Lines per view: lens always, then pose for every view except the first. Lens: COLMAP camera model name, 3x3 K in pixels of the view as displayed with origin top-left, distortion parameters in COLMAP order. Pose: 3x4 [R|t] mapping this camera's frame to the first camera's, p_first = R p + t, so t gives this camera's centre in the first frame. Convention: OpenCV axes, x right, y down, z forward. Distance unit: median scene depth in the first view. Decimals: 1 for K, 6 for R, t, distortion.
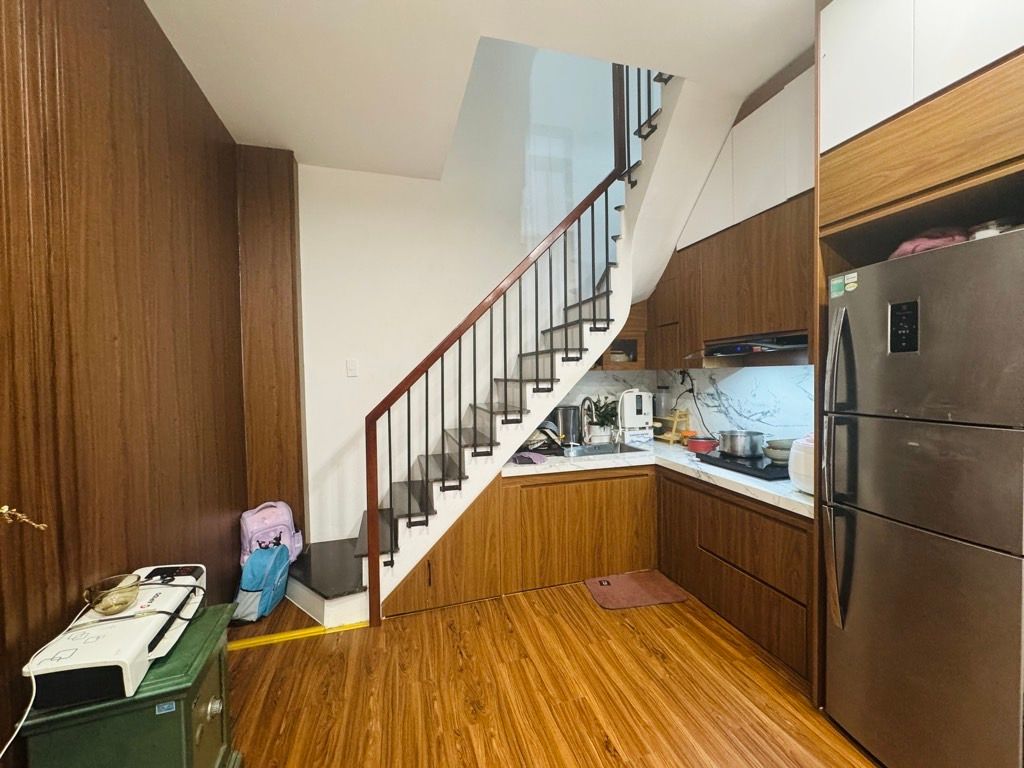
lens RADIAL K [[408.7, 0, 515.6], [0, 408.7, 380.5], [0, 0, 1]] dist [0.008344, -0.001444]
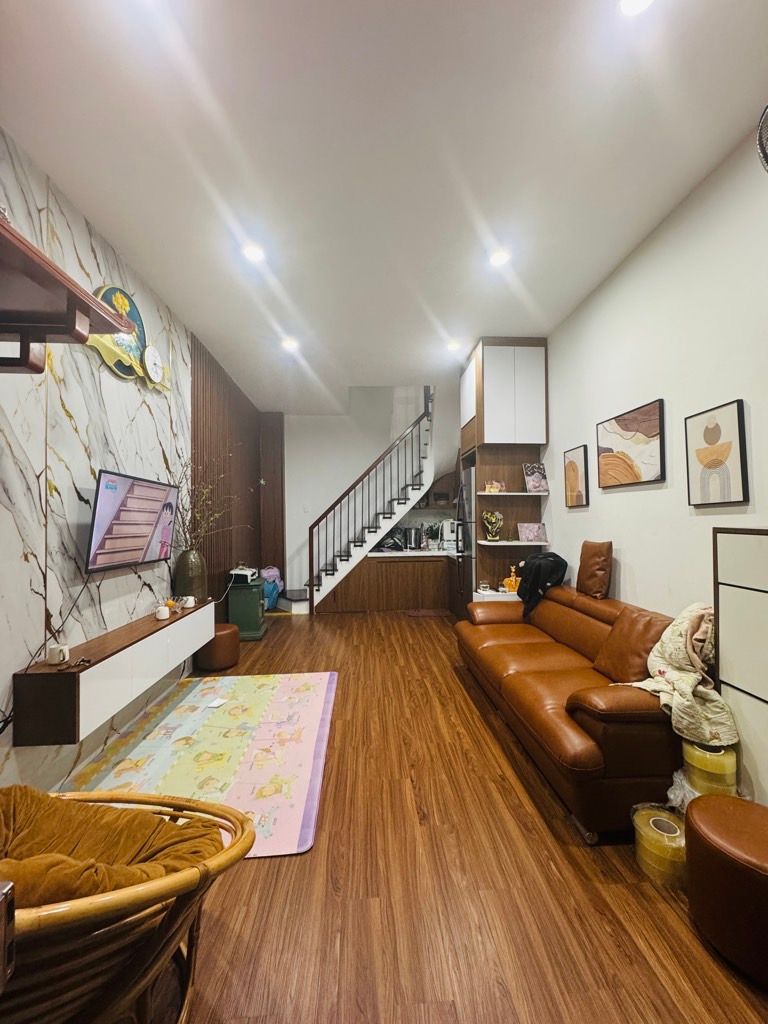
lens RADIAL K [[408.7, 0, 385.2], [0, 408.7, 514.6], [0, 0, 1]] dist [0.008344, -0.001444]
pose [[0.975730, 0.003640, -0.218945, 0.527016], [-0.008834, 0.999702, -0.022747, 0.055497], [0.218797, 0.024129, 0.975472, -1.102591]]
